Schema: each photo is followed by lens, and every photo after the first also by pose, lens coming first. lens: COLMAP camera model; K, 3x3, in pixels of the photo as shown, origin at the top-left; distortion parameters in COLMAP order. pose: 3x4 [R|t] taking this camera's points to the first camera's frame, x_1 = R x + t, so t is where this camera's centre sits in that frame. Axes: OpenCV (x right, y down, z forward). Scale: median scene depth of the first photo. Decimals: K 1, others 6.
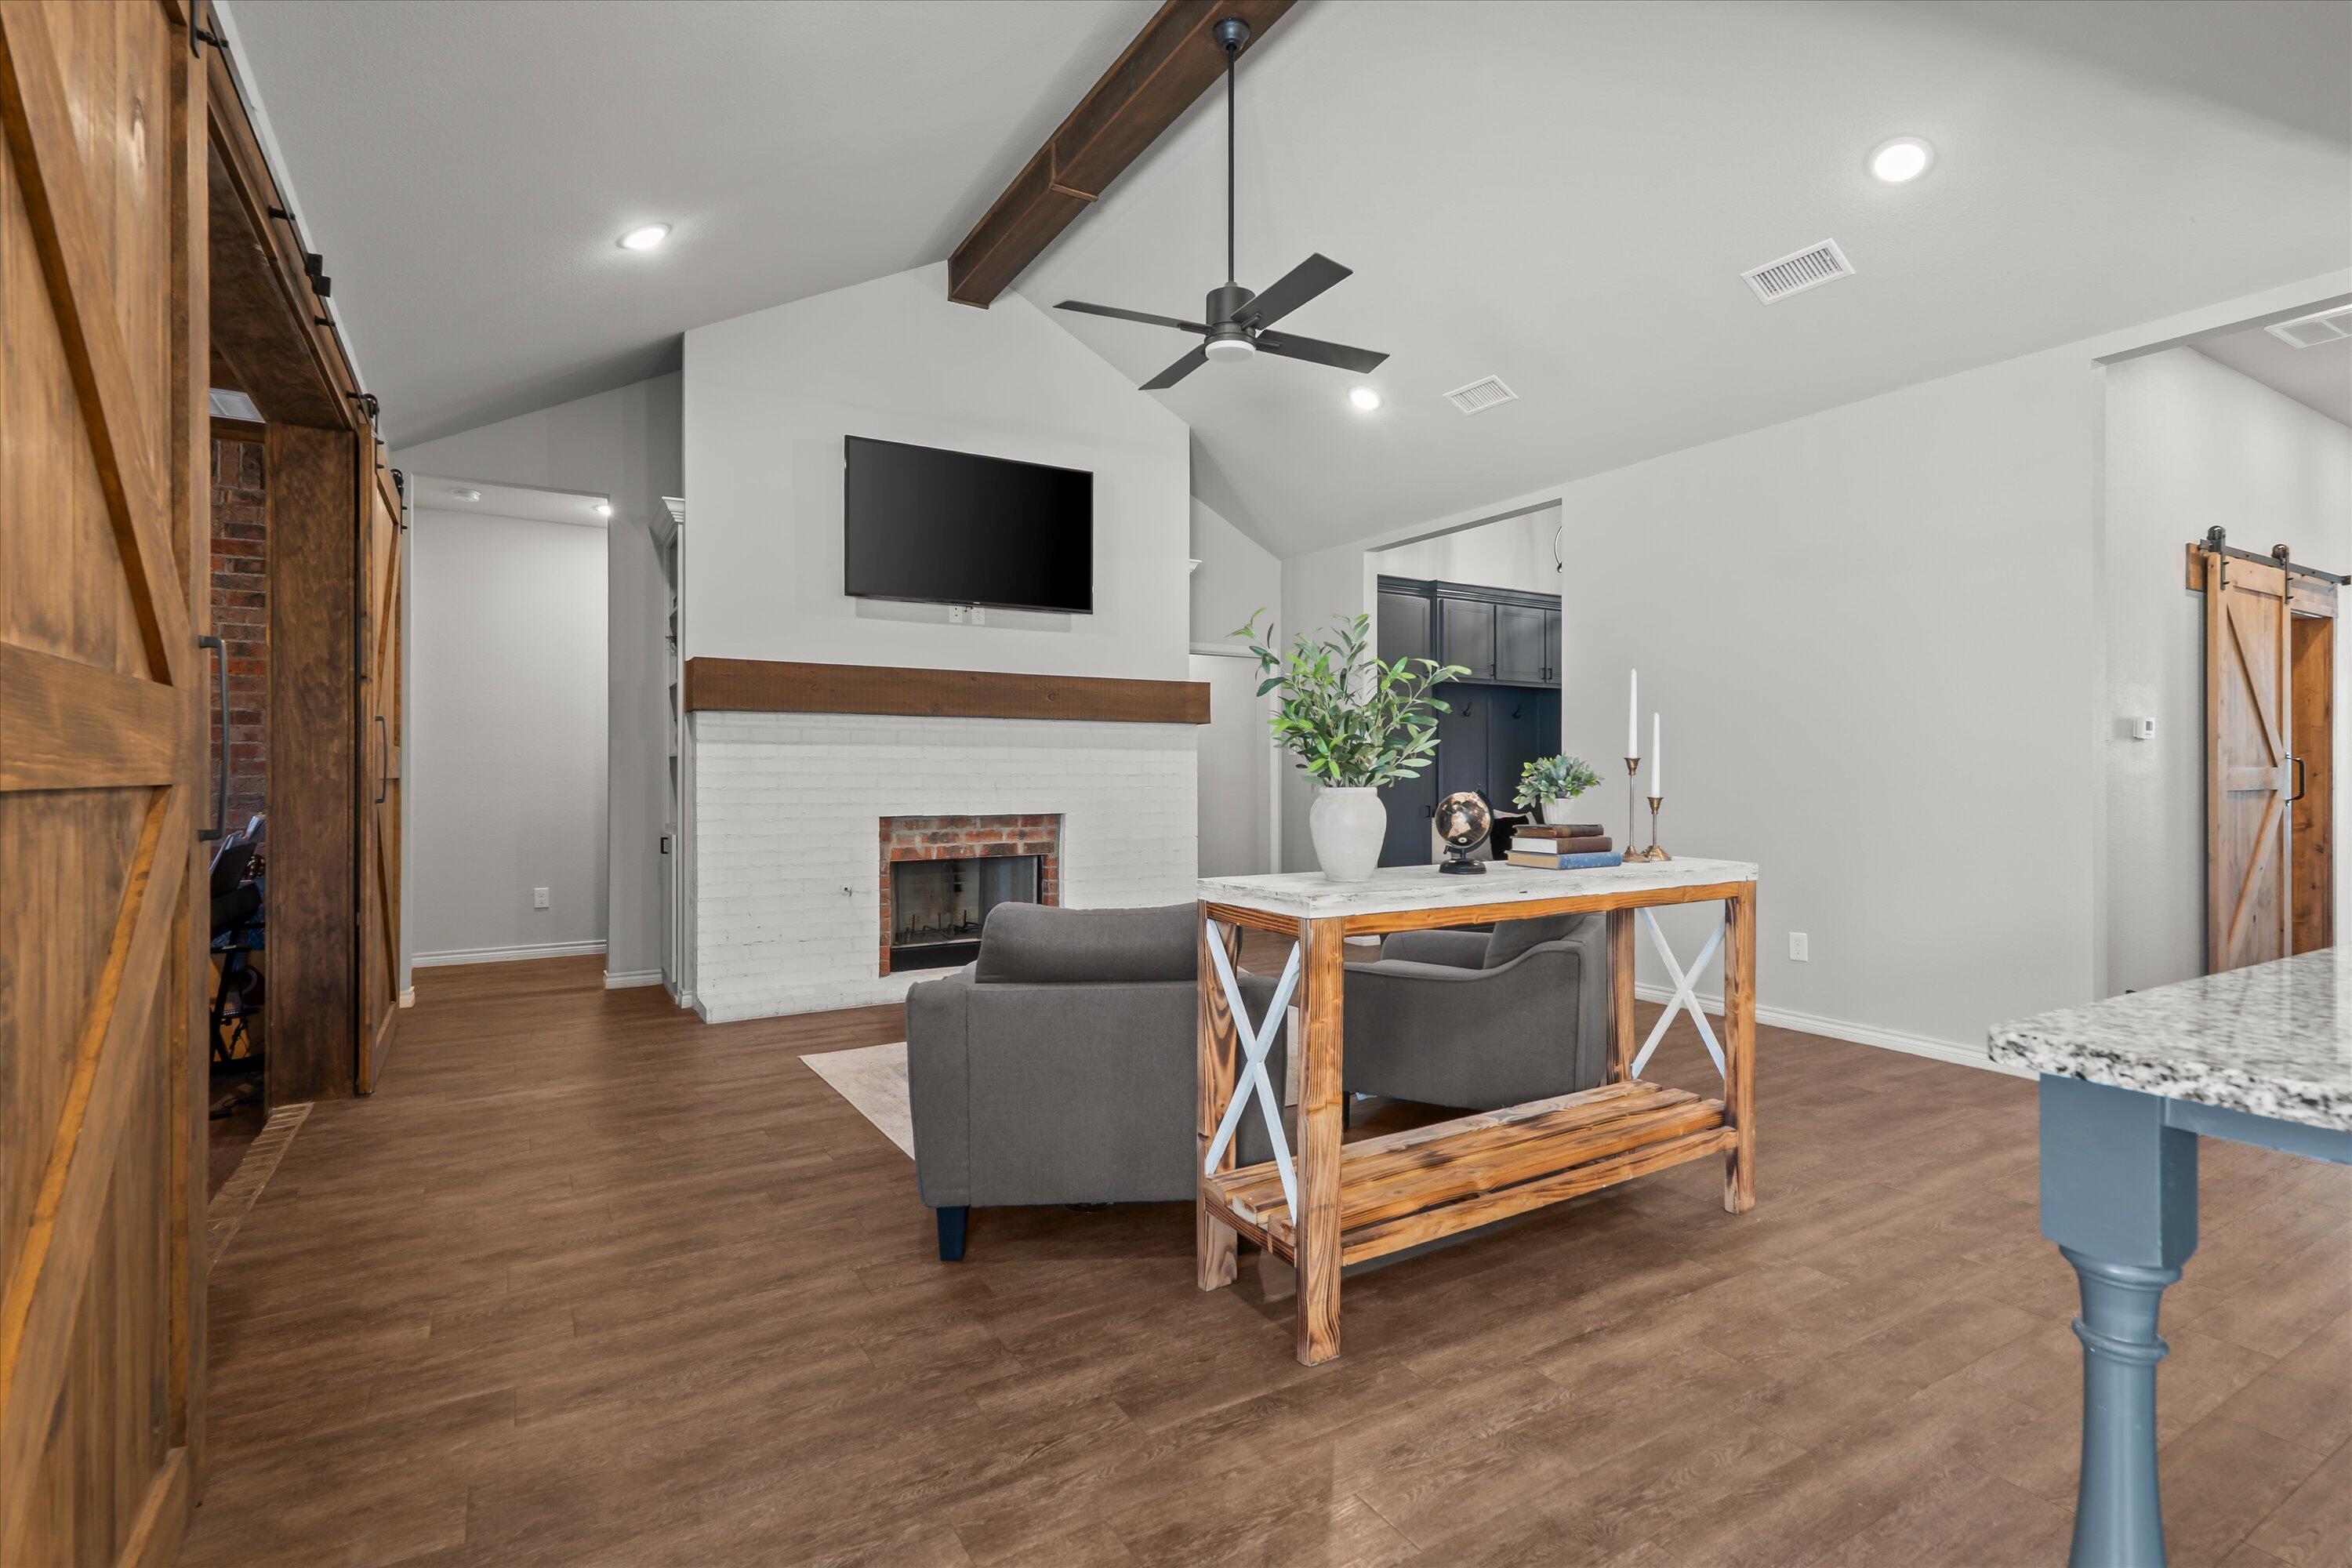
lens RADIAL K [[1106.7, 0, 1176.0], [0, 1106.7, 784.0], [0, 0, 1]] dist [0.003045, -0.000328]
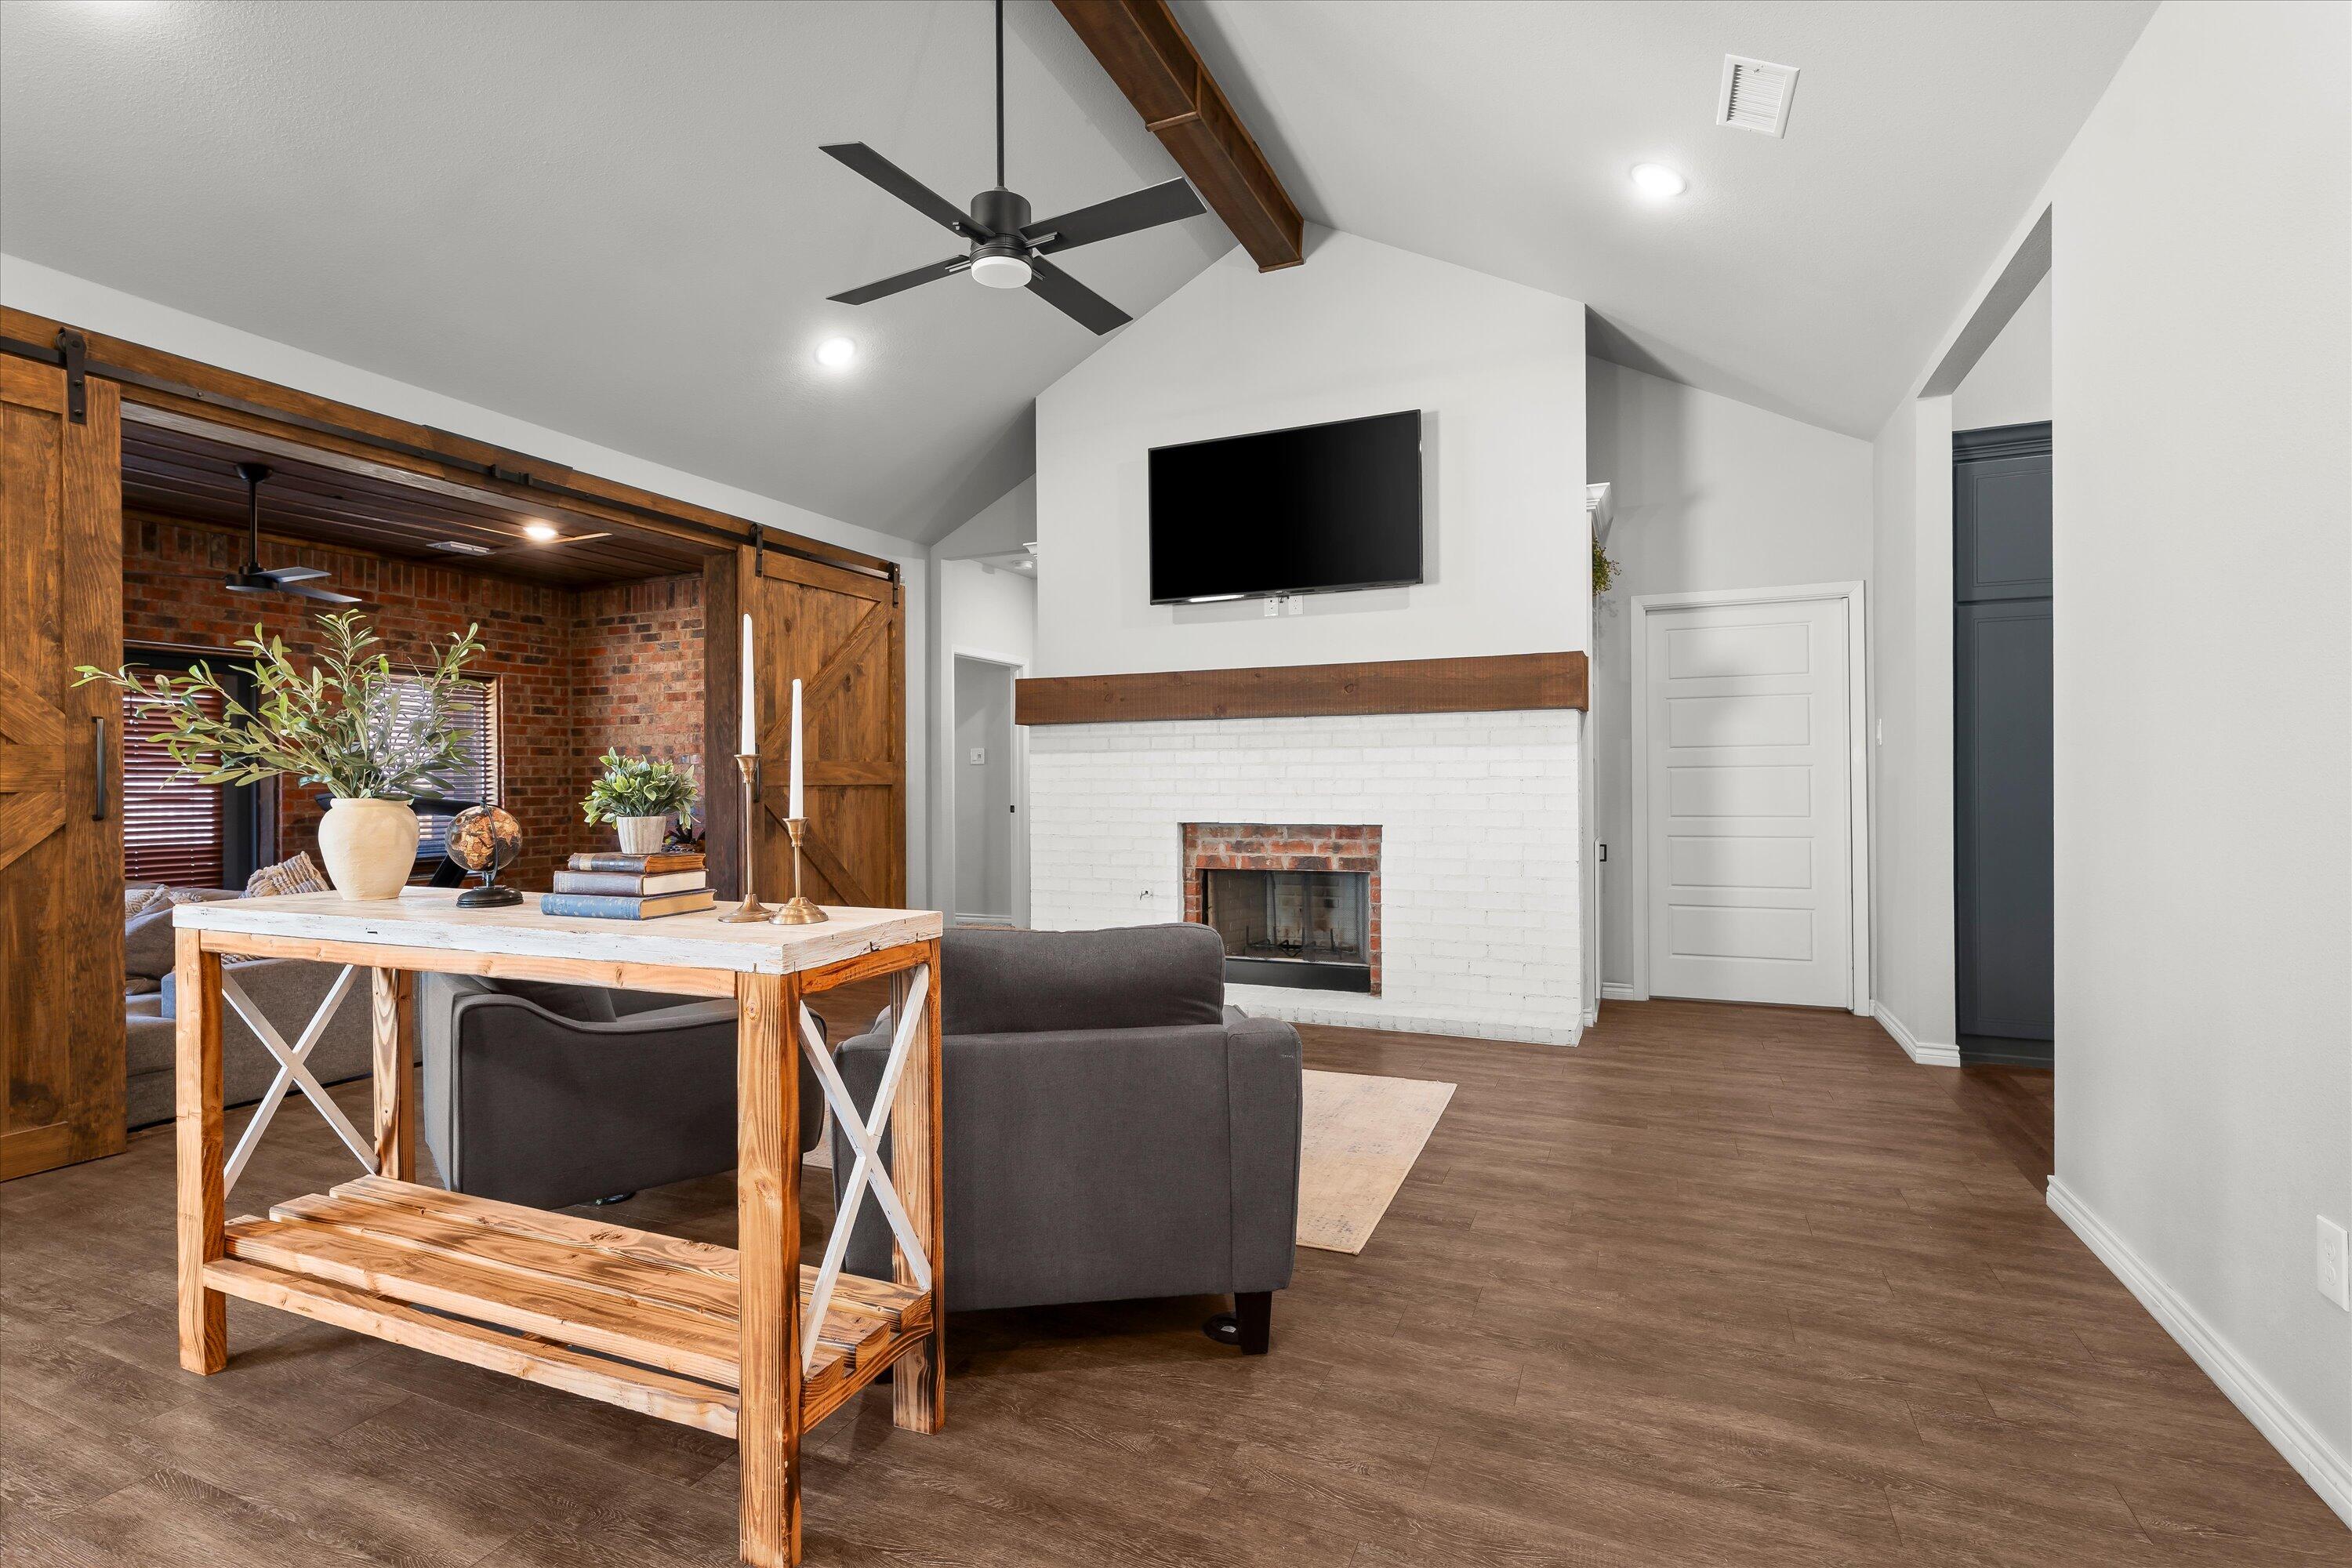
lens RADIAL K [[1106.7, 0, 1176.0], [0, 1106.7, 784.0], [0, 0, 1]] dist [0.003045, -0.000328]
pose [[0.576854, 0.000131, -0.816847, 0.528227], [-0.000416, 1.000000, -0.000134, -0.004762], [0.816847, 0.000417, 0.576854, 0.411044]]
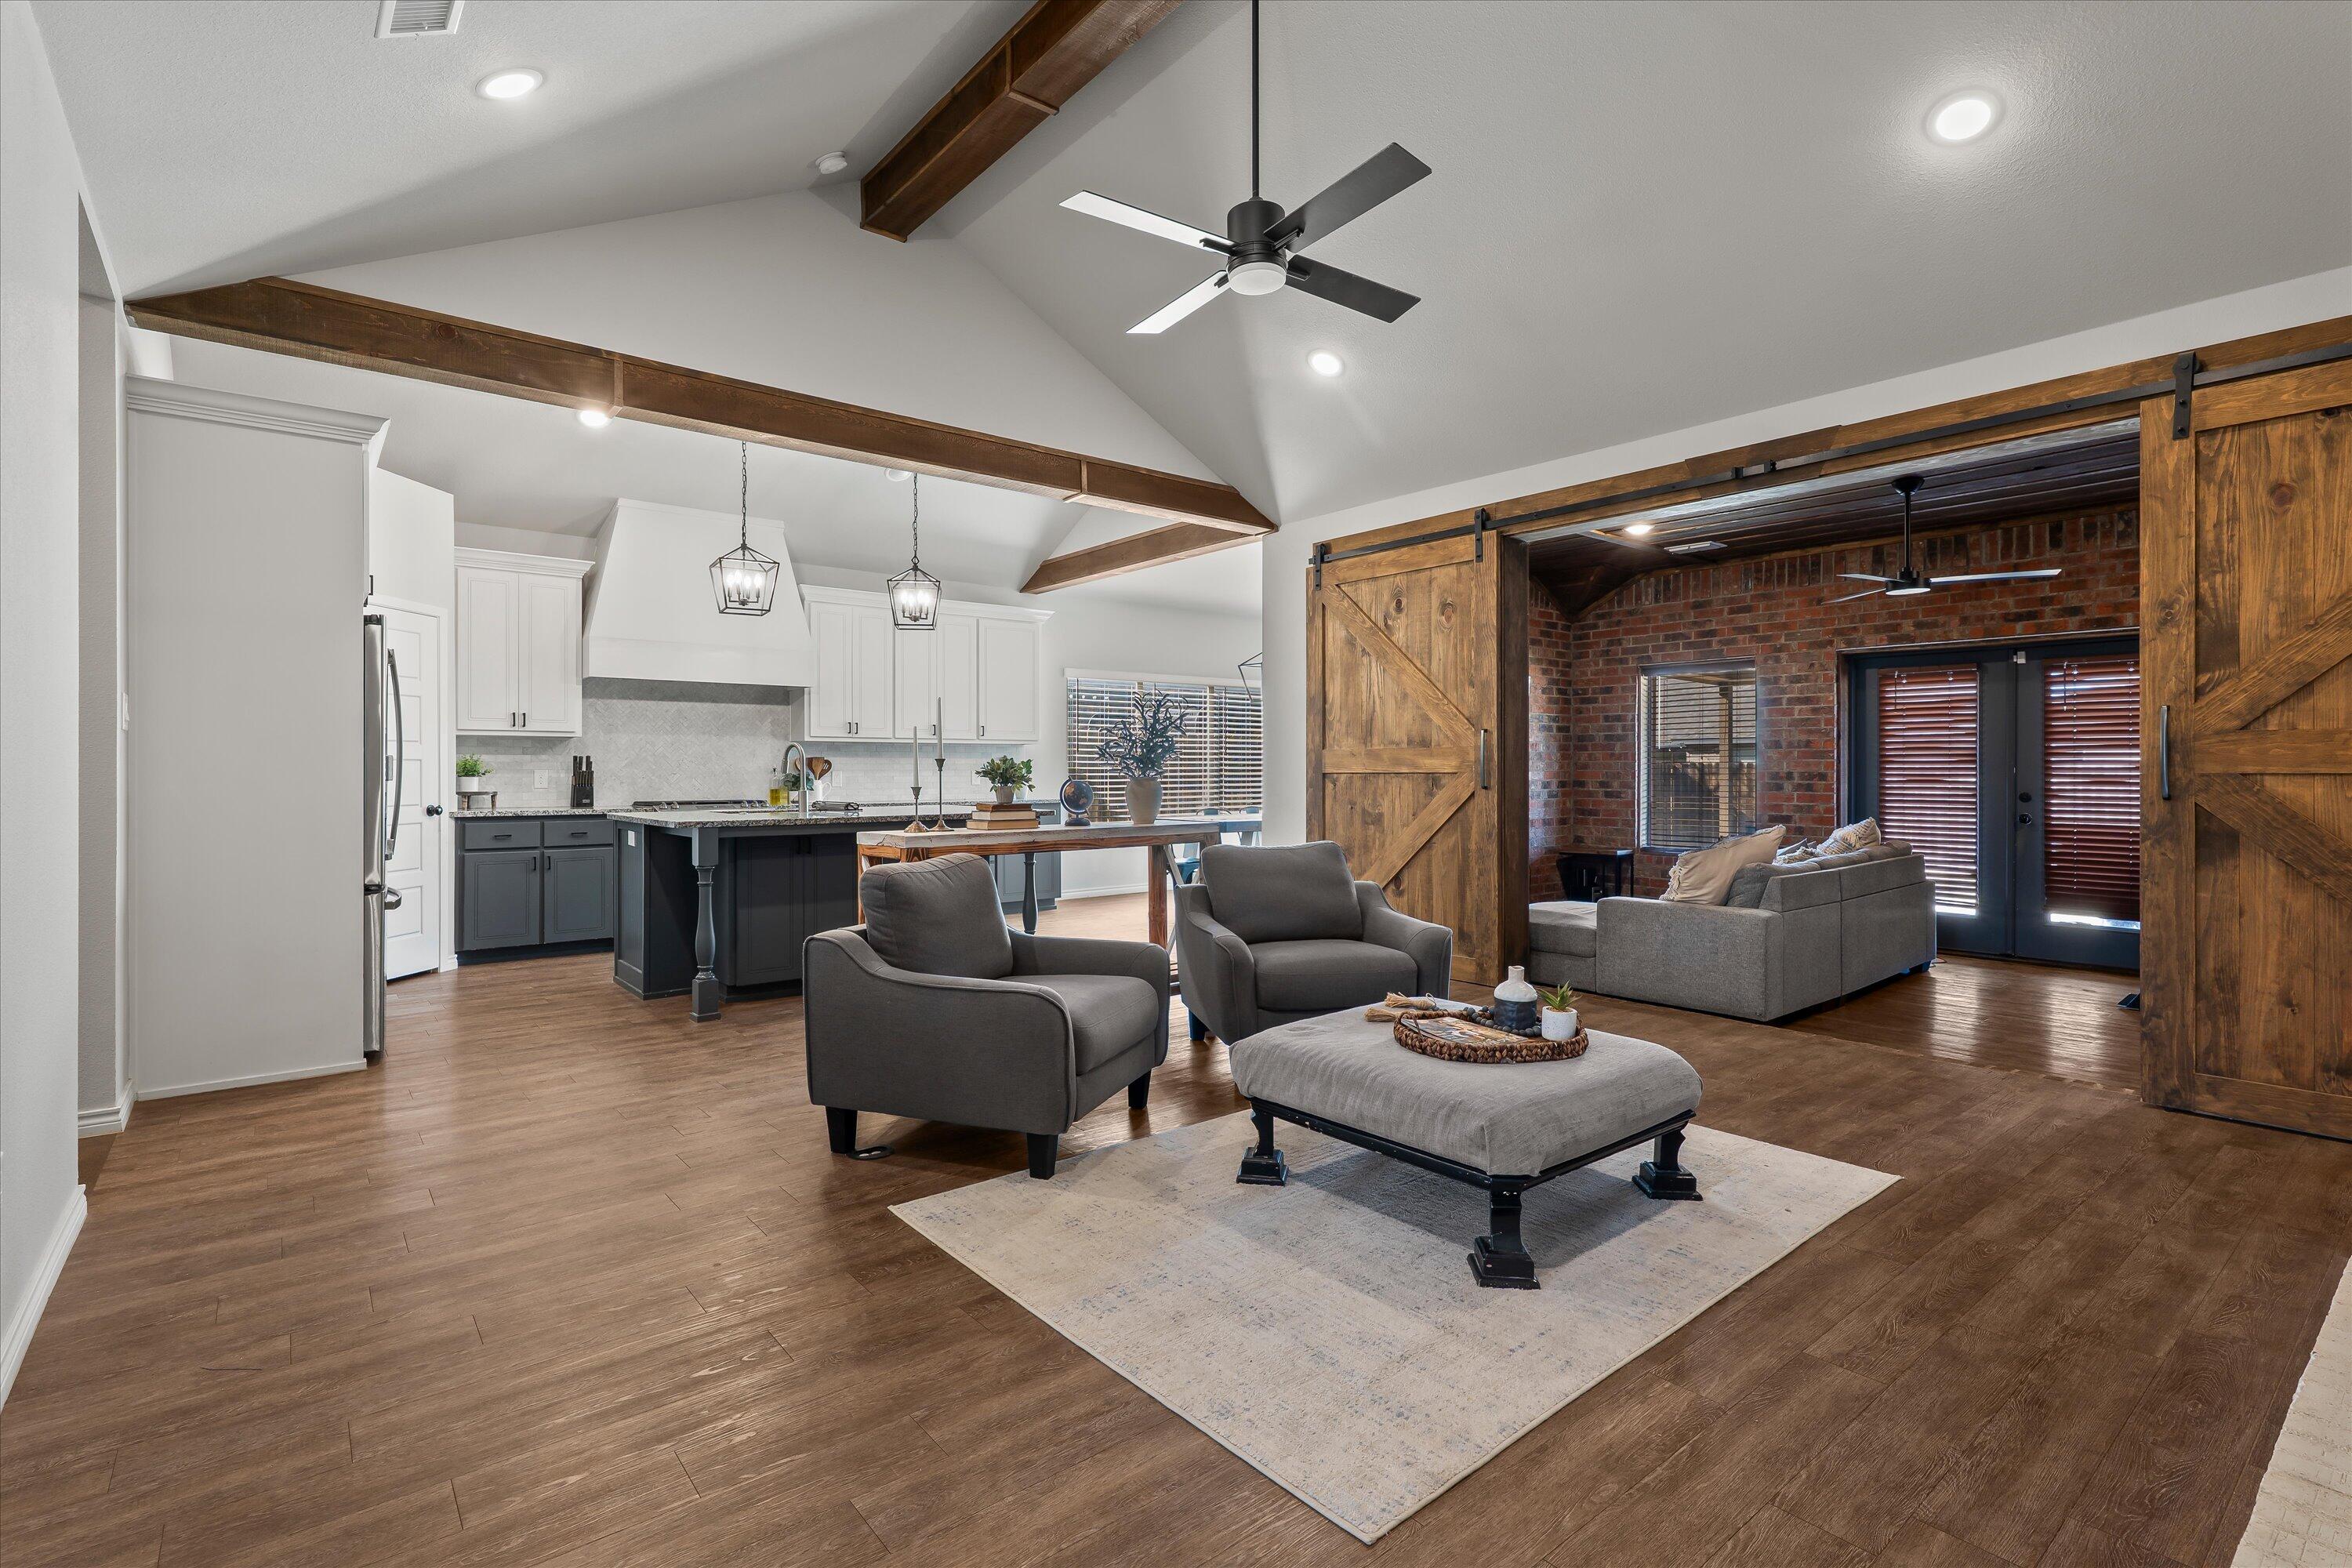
lens RADIAL K [[1108.2, 0, 1174.5], [0, 1108.2, 774.9], [0, 0, 1]] dist [0.005655, -0.003089]
pose [[-0.991328, 0.003739, -0.131358, 0.146092], [0.002167, 0.999924, 0.012112, -0.011004], [0.131393, 0.011722, -0.991261, 1.221376]]
